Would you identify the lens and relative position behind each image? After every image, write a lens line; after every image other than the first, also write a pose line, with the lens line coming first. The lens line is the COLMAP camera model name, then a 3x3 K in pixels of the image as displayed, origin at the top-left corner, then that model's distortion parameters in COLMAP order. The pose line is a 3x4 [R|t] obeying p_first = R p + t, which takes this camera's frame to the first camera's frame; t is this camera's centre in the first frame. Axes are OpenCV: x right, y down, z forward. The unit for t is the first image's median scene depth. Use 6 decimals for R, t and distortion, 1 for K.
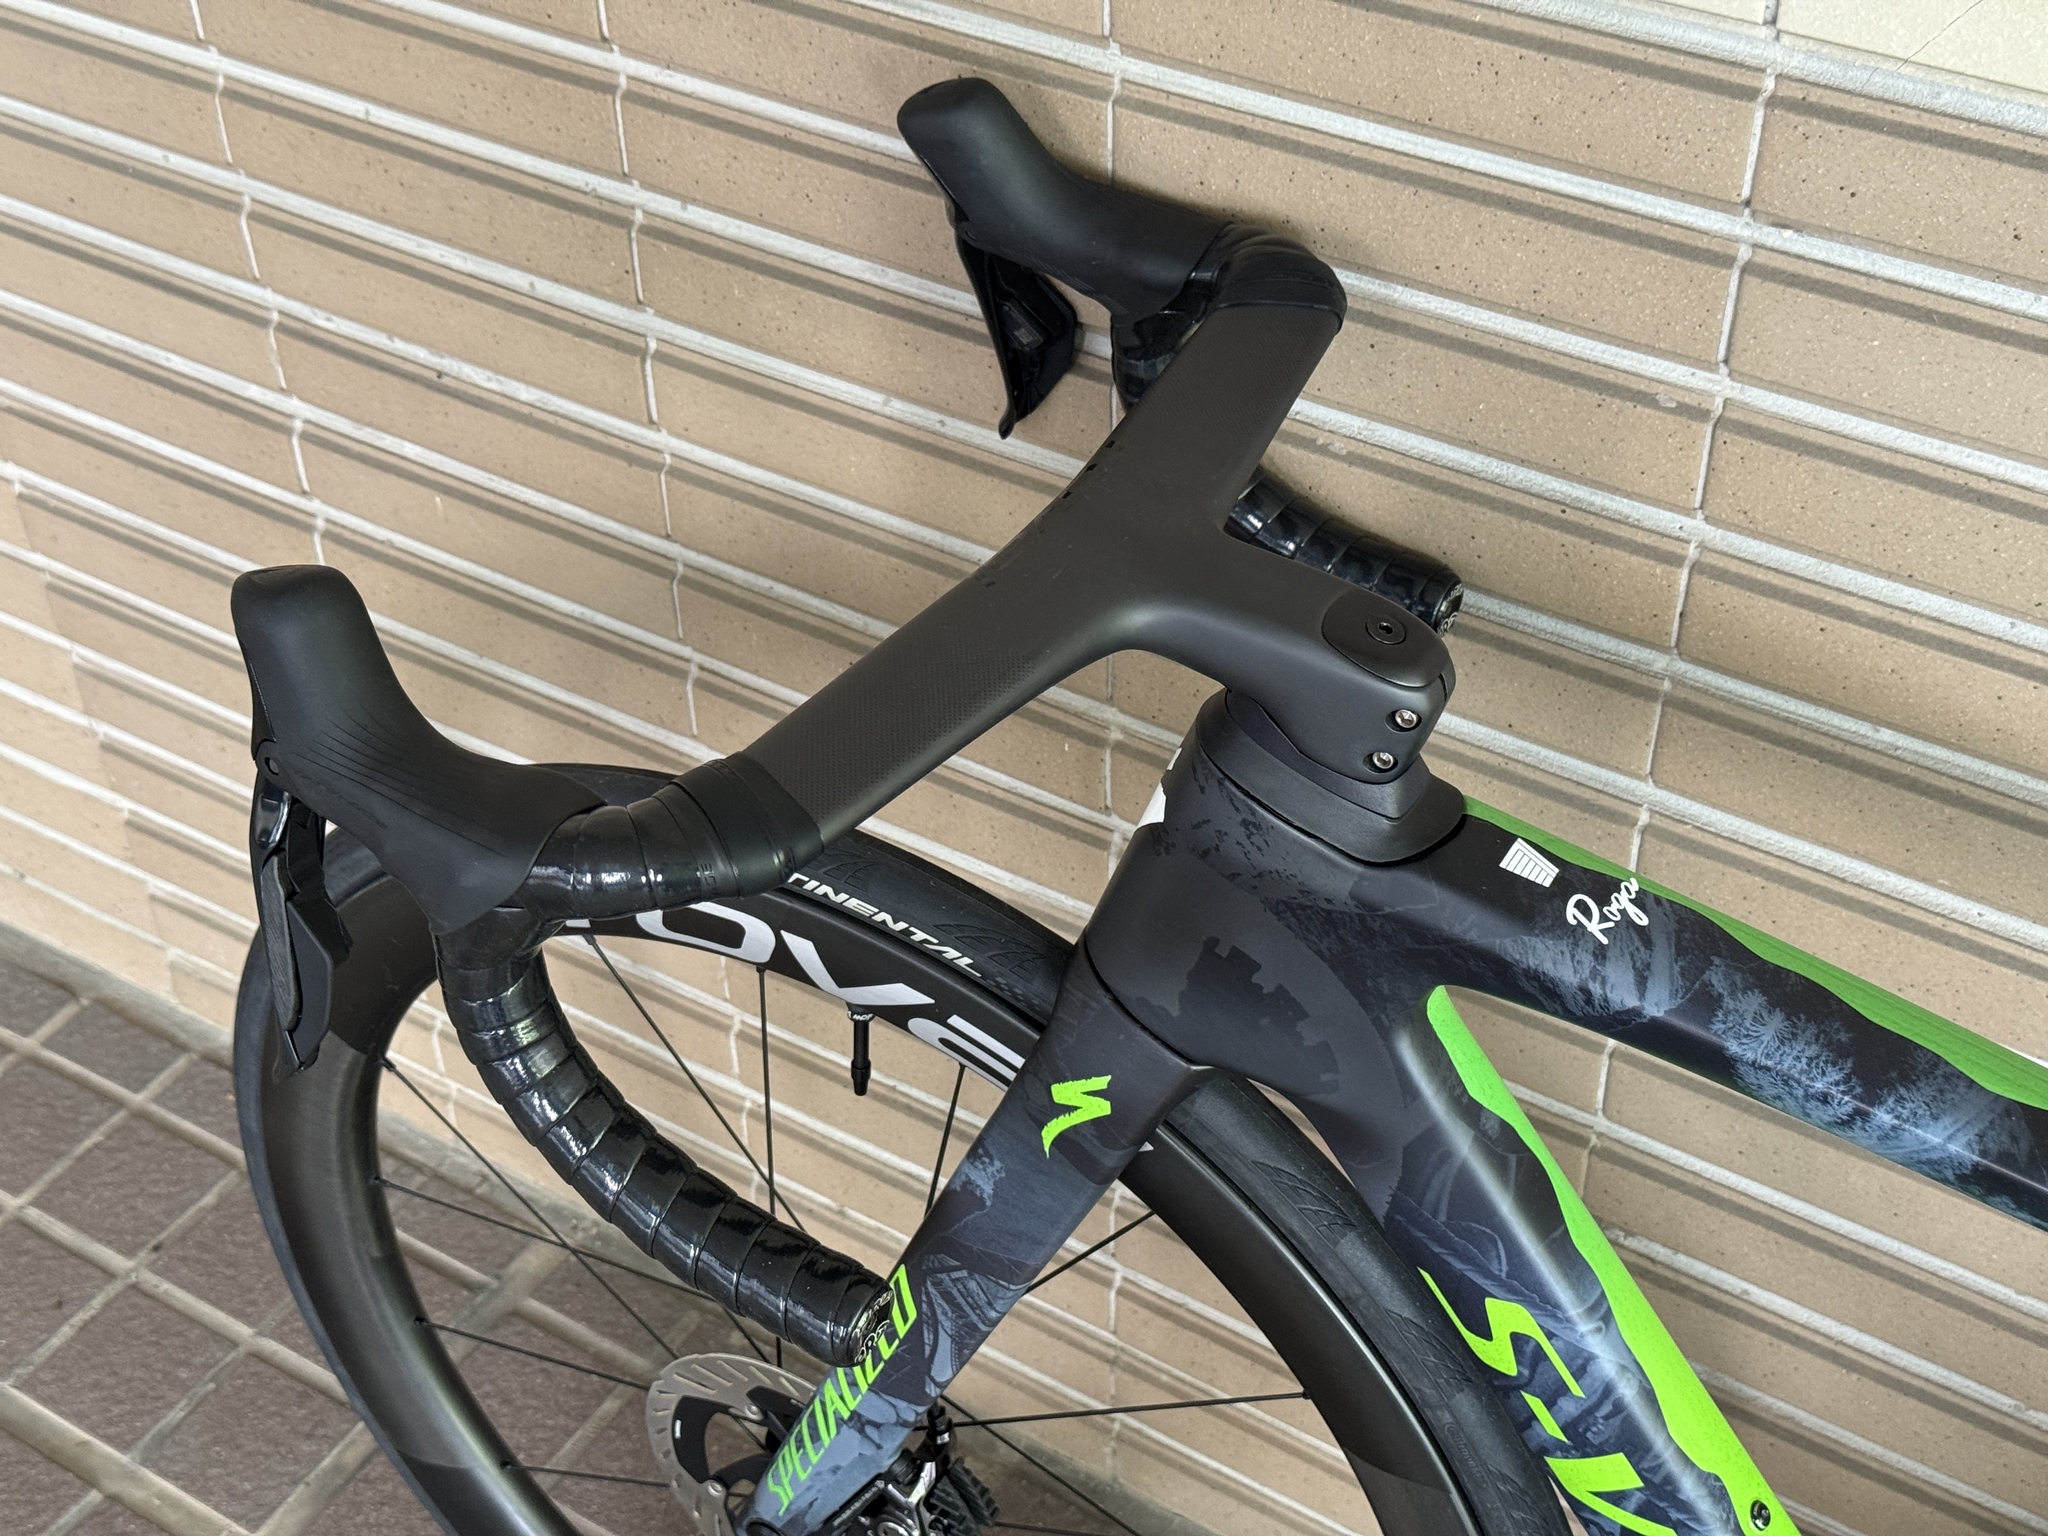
lens RADIAL K [[2765.1, 0, 1033.3], [0, 2765.1, 808.3], [0, 0, 1]] dist [0.115093, -0.365582]
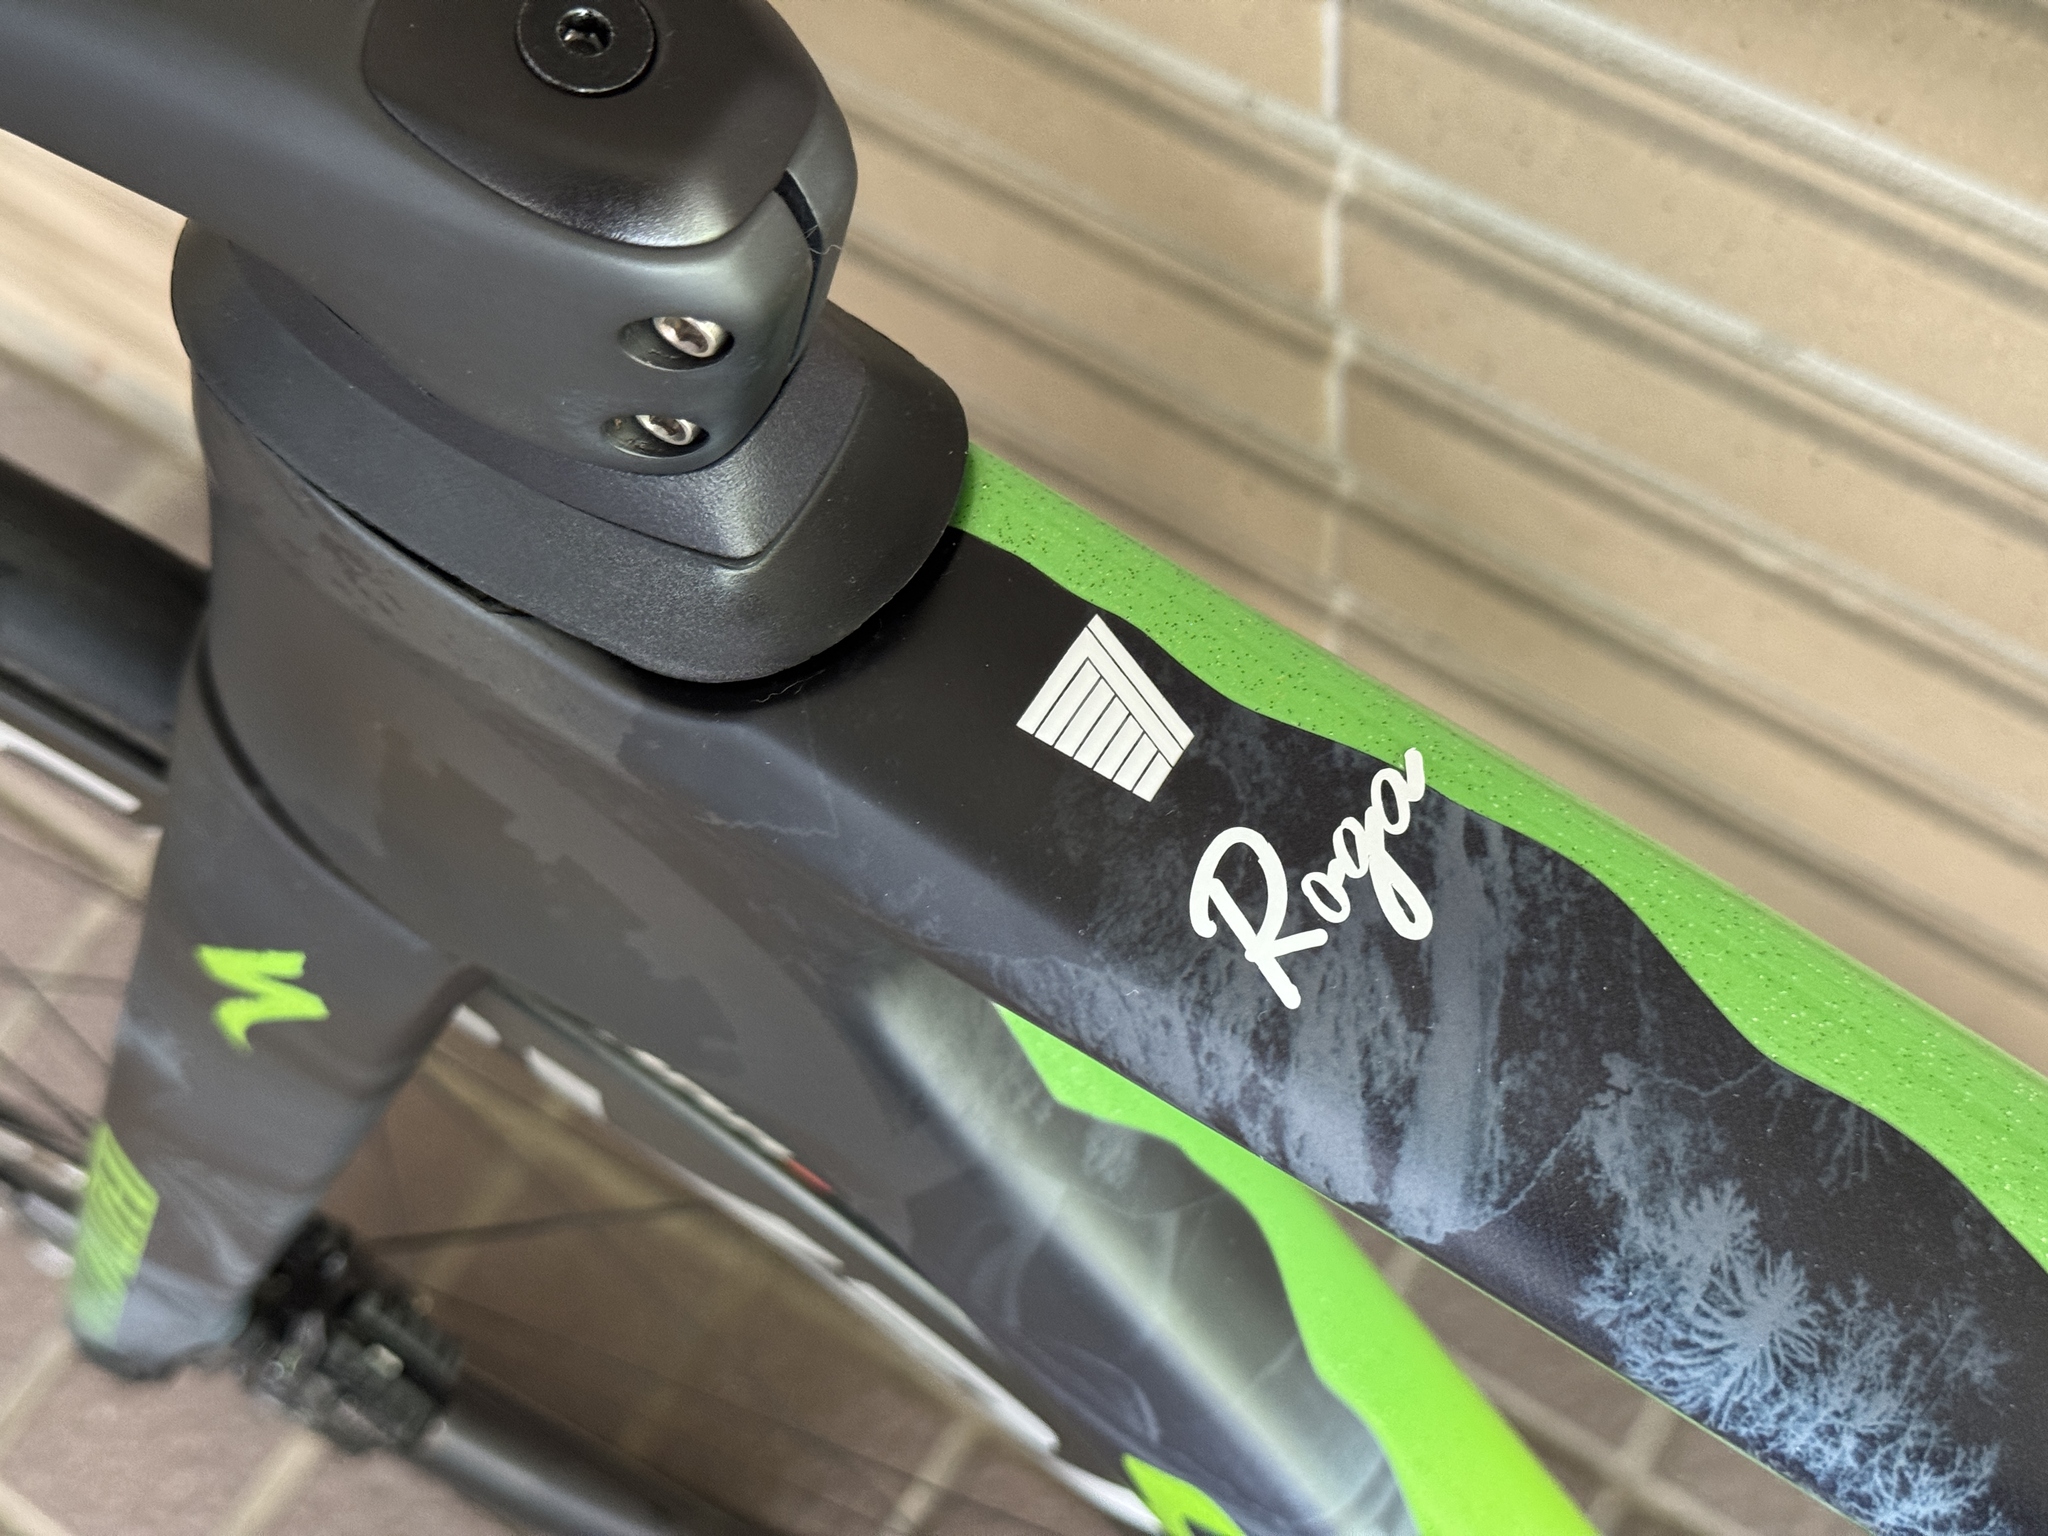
lens RADIAL K [[2765.1, 0, 1033.3], [0, 2765.1, 808.3], [0, 0, 1]] dist [0.115093, -0.365582]
pose [[0.998610, 0.009367, -0.051867, 0.191512], [0.009556, 0.935595, 0.352946, -0.091244], [0.051833, -0.352951, 0.934205, 0.693802]]
